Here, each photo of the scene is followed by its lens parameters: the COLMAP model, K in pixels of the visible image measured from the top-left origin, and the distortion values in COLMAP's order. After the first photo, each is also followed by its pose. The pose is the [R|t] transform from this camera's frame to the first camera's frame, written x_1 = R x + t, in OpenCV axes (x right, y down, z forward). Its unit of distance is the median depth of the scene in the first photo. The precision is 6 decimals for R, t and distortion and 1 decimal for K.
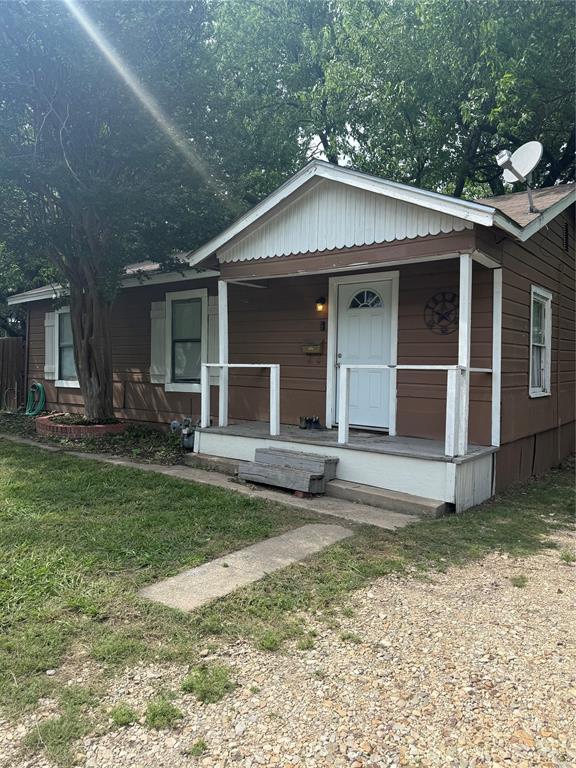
lens RADIAL K [[529.0, 0, 287.9], [0, 529.0, 383.6], [0, 0, 1]] dist [0.026012, -0.011616]
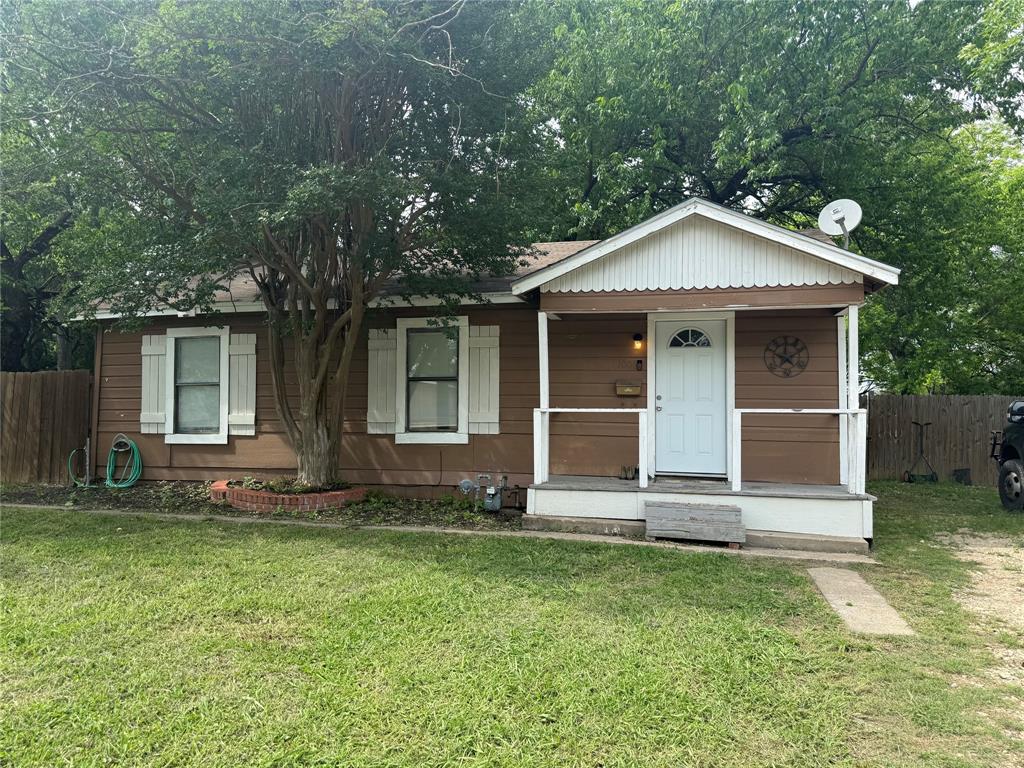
lens RADIAL K [[705.3, 0, 513.8], [0, 705.3, 382.3], [0, 0, 1]] dist [0.026012, -0.011616]
pose [[0.920266, 0.001255, 0.391291, -0.633614], [0.023360, 0.998035, -0.058140, -0.014889], [-0.390595, 0.062644, 0.918429, -0.029725]]
